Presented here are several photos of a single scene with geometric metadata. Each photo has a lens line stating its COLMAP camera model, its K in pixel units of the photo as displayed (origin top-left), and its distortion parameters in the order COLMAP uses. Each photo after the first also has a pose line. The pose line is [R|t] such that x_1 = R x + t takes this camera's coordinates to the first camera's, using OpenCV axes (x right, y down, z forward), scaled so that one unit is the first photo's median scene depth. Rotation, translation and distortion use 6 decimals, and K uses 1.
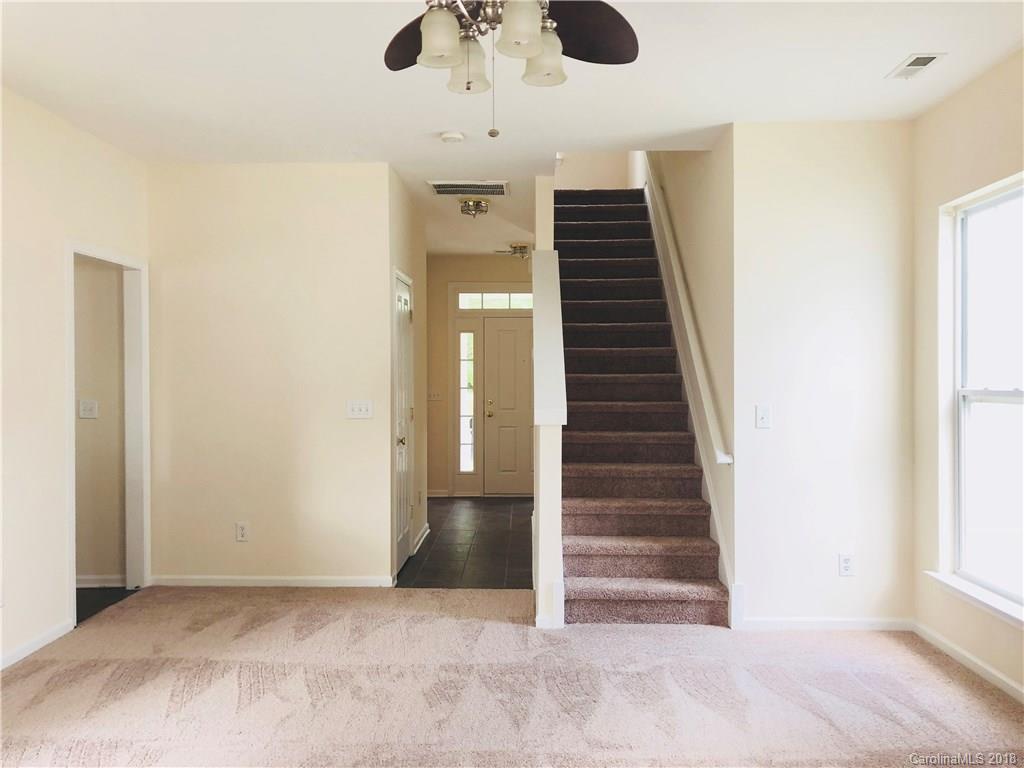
lens RADIAL K [[862.3, 0, 512.0], [0, 862.3, 384.0], [0, 0, 1]] dist [0.056097, -0.004230]
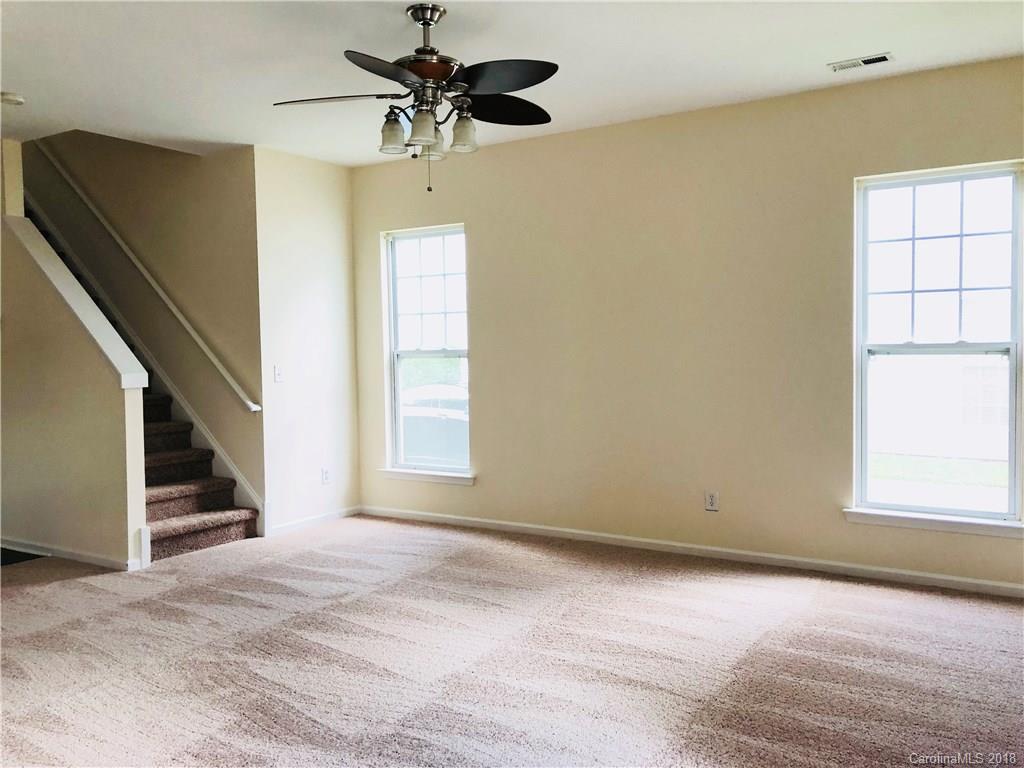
lens RADIAL K [[862.3, 0, 512.0], [0, 862.3, 384.0], [0, 0, 1]] dist [0.056097, -0.004230]
pose [[0.530260, -0.045810, 0.846596, -0.644030], [0.020060, 0.998938, 0.041489, 0.005666], [-0.847597, -0.005017, 0.530616, -0.005626]]
